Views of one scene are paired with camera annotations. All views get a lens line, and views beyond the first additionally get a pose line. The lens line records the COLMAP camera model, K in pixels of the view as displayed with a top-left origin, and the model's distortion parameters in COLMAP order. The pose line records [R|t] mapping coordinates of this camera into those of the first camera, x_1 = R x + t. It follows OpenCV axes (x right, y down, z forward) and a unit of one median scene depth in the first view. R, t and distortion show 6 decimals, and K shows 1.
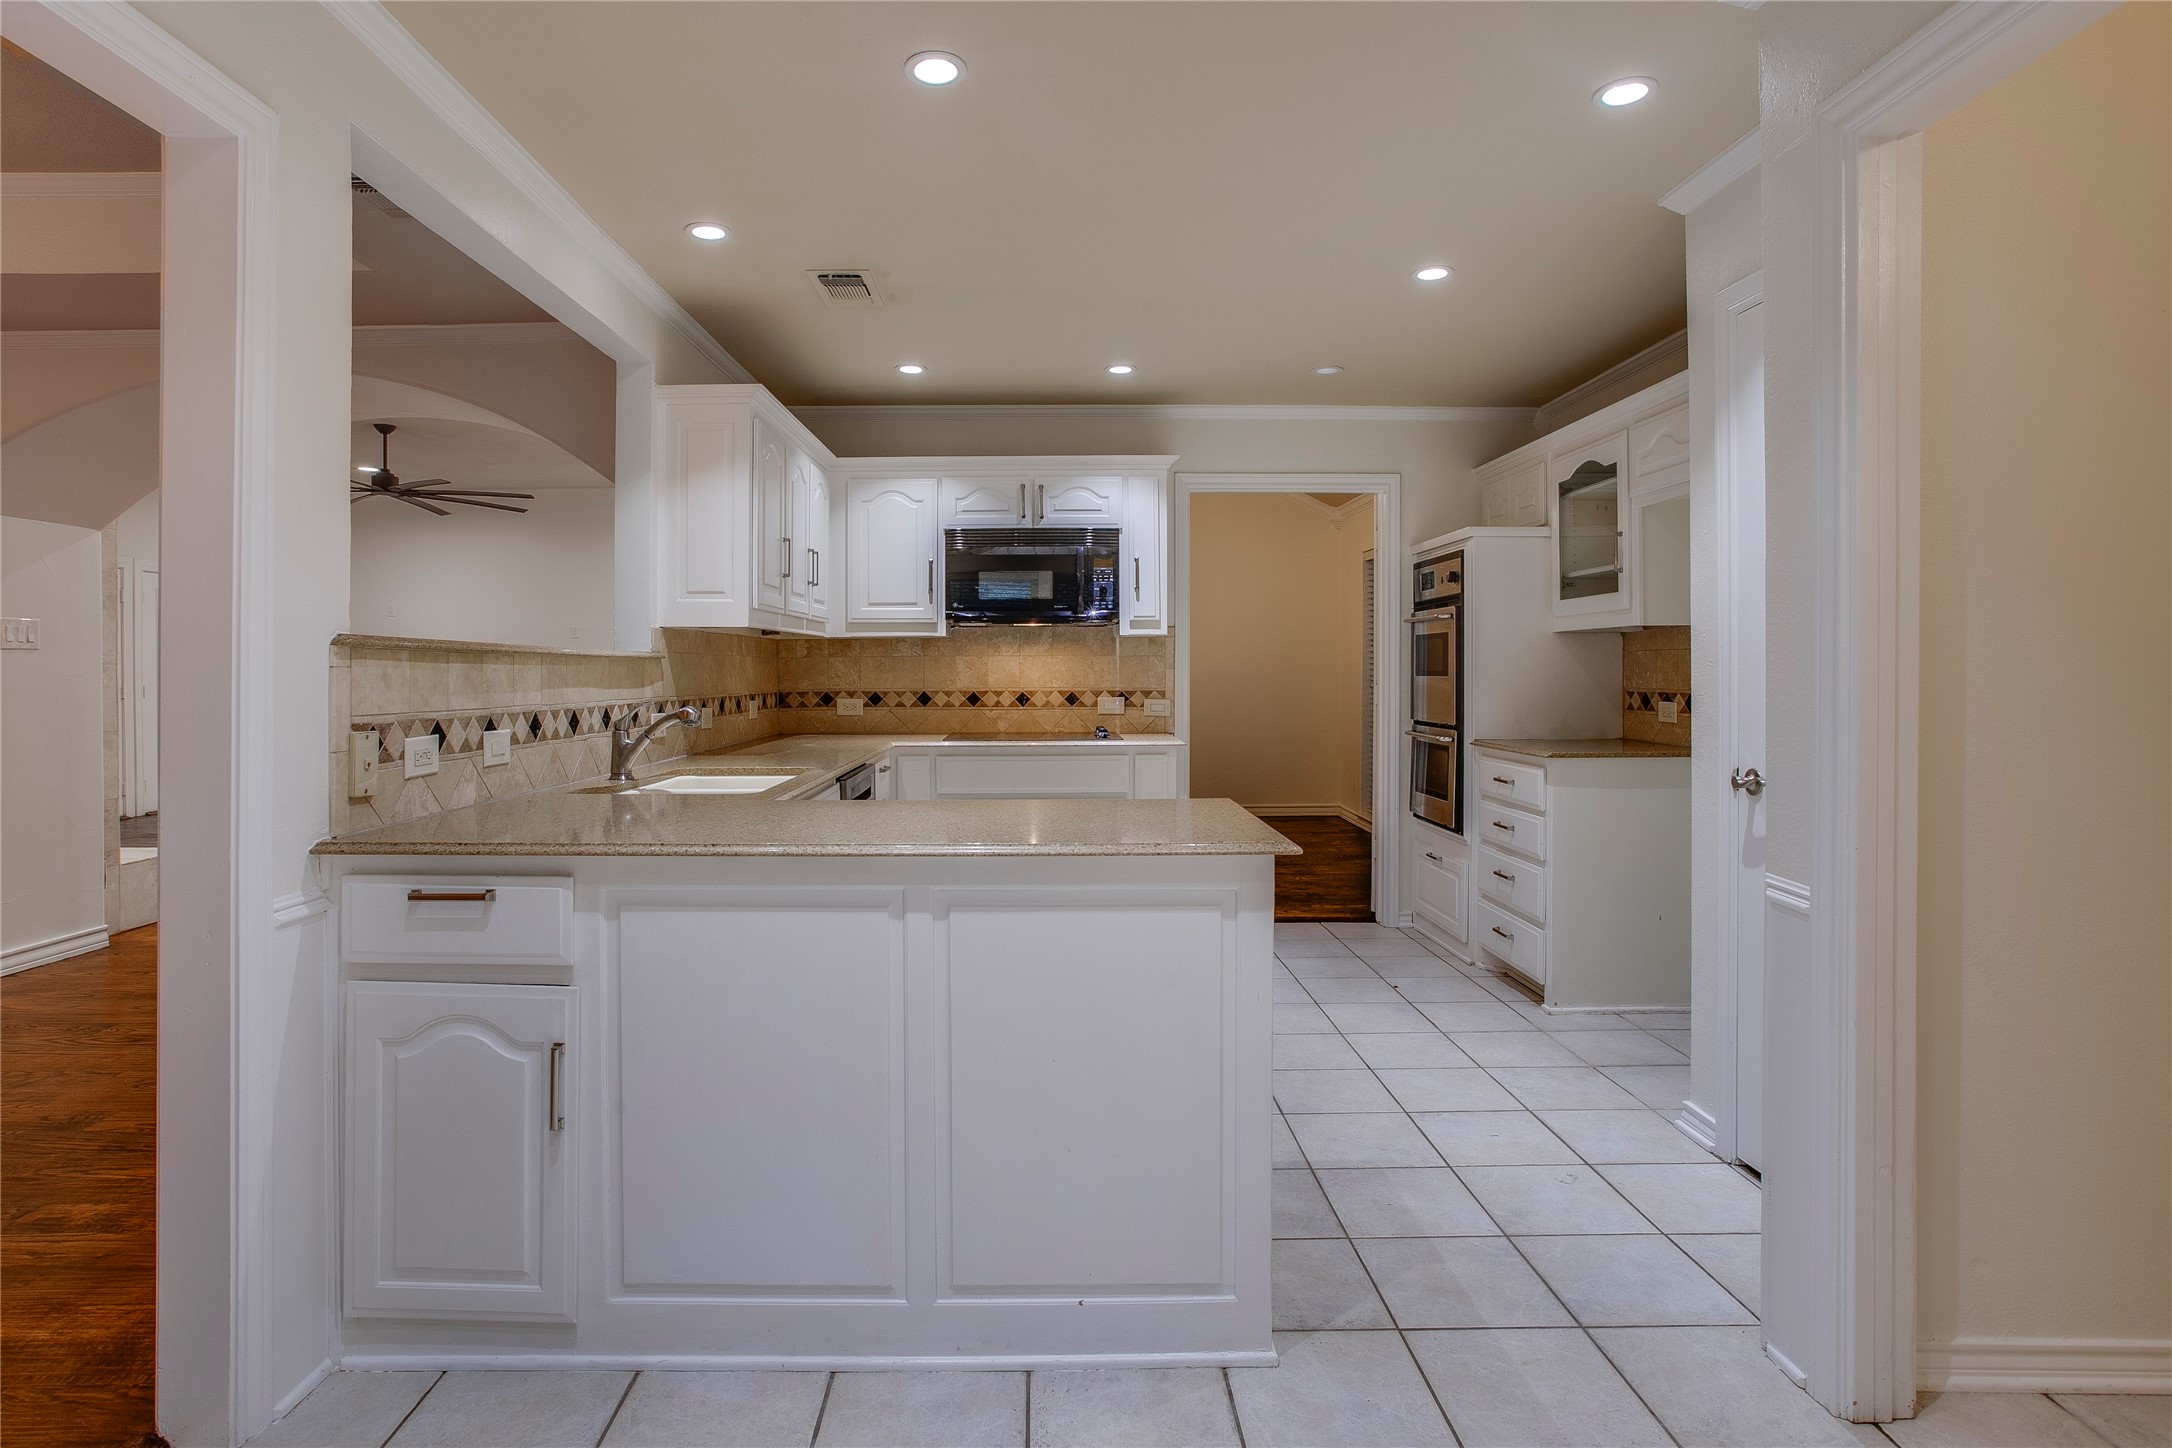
lens RADIAL K [[1127.4, 0, 1052.9], [0, 1127.4, 664.9], [0, 0, 1]] dist [-0.072536, 0.029365]
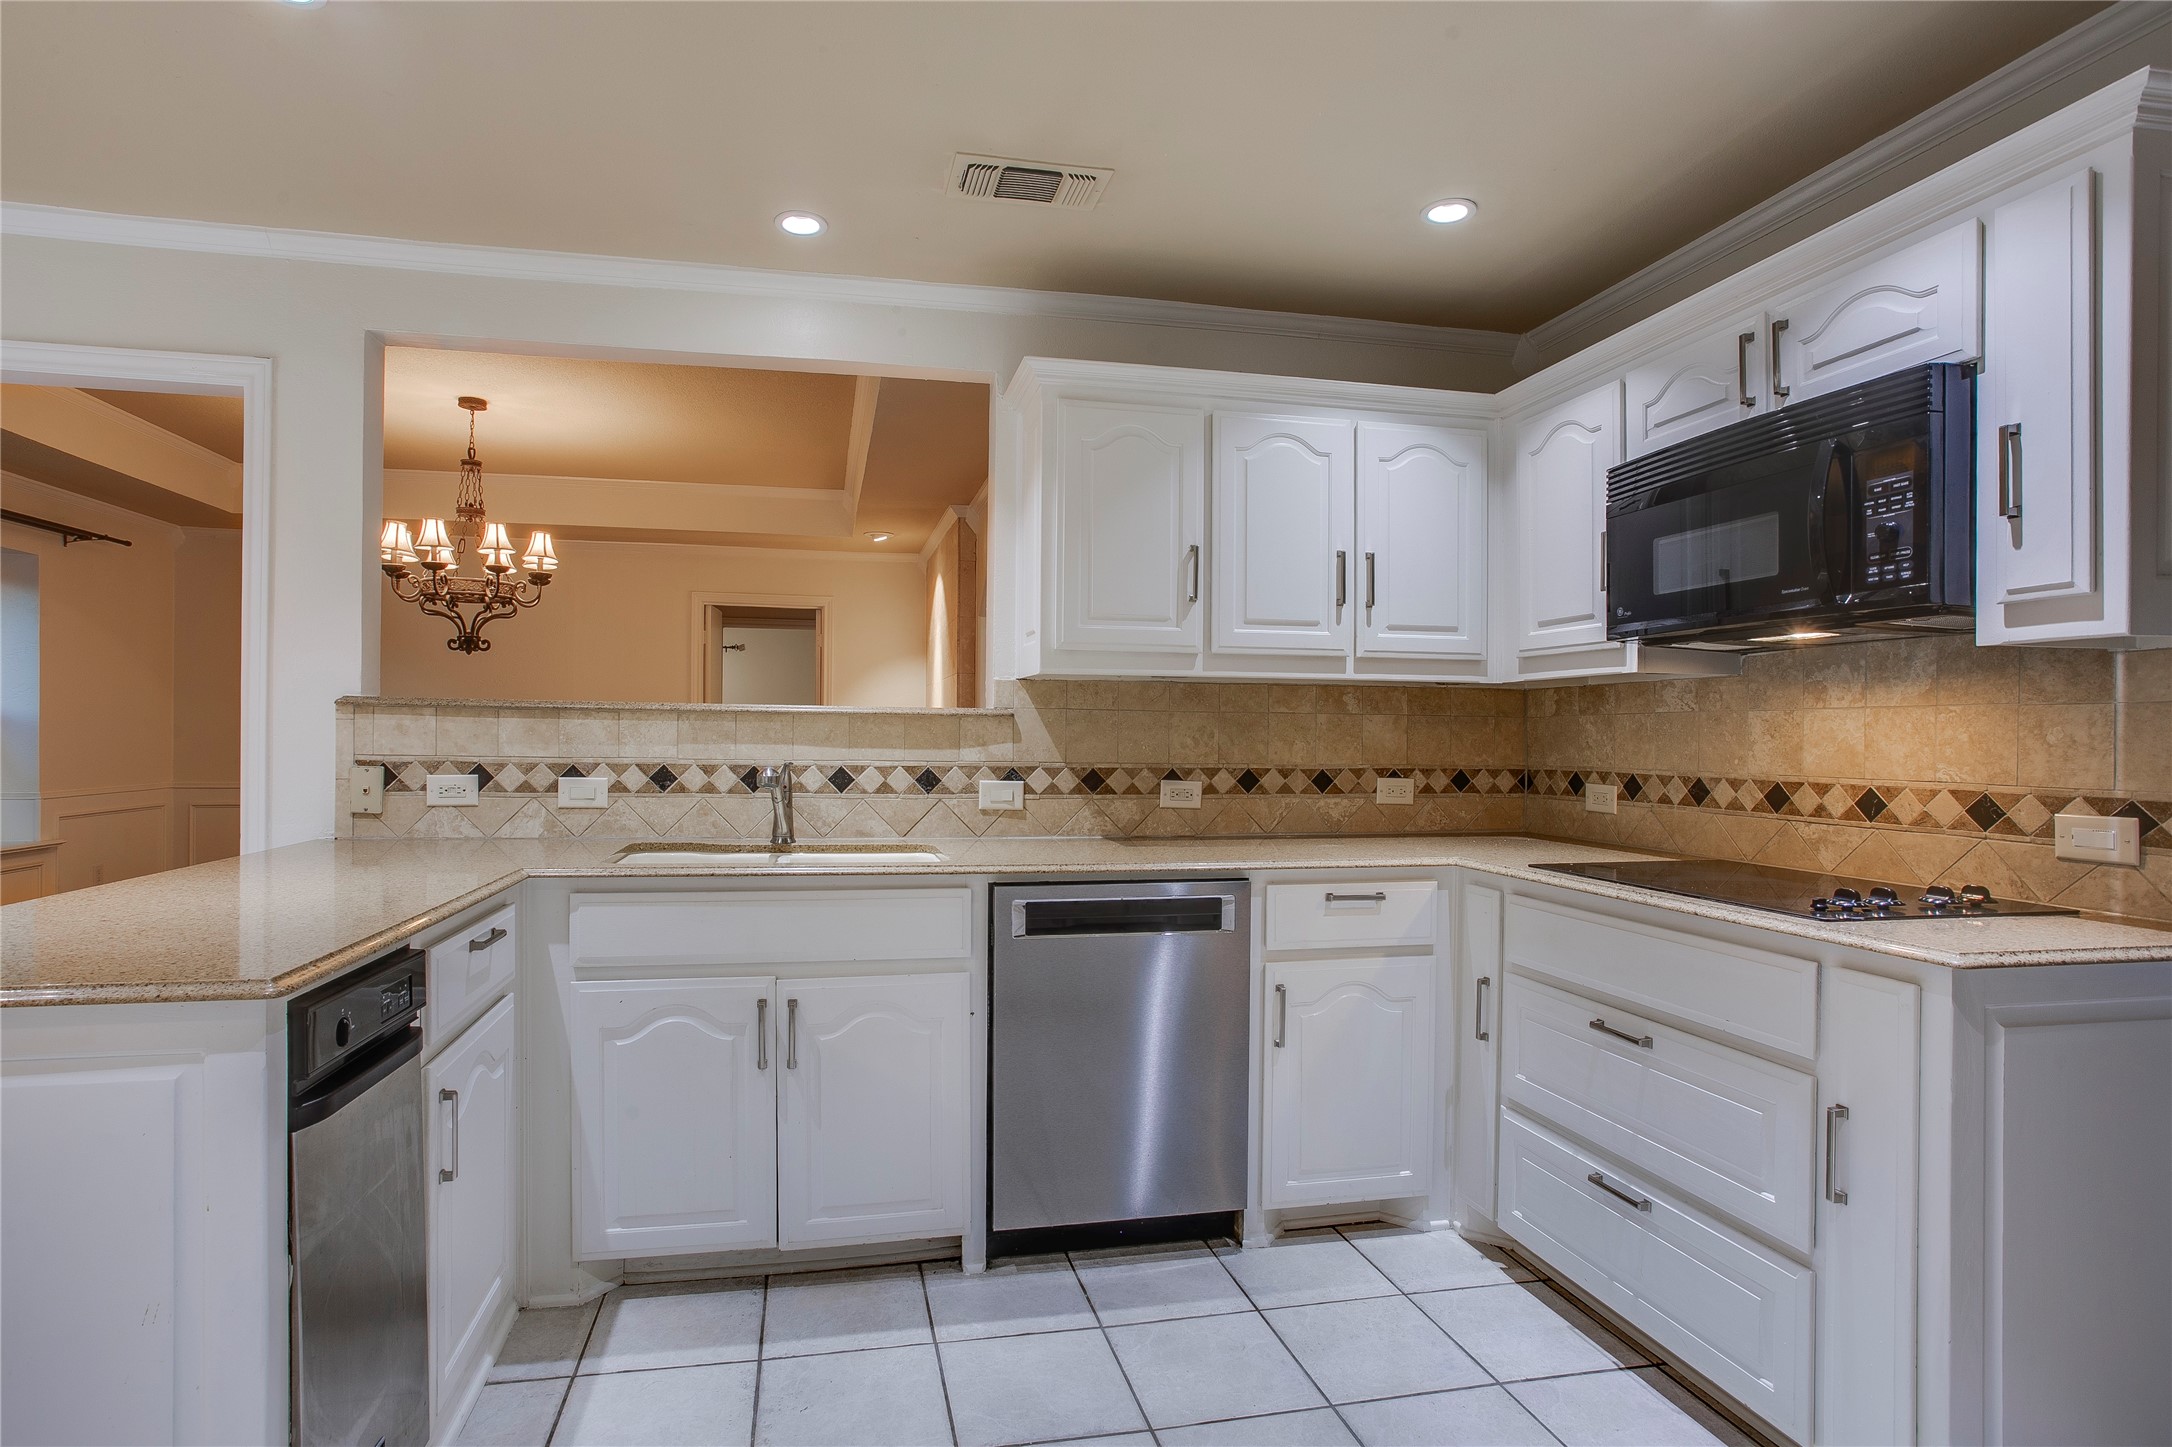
lens RADIAL K [[1107.5, 0, 1048.6], [0, 1107.5, 731.2], [0, 0, 1]] dist [-0.062112, 0.031667]
pose [[0.189869, 0.002168, -0.981807, 0.353941], [-0.007449, 0.999972, 0.000767, 0.003615], [0.981781, 0.007168, 0.189879, 0.637431]]
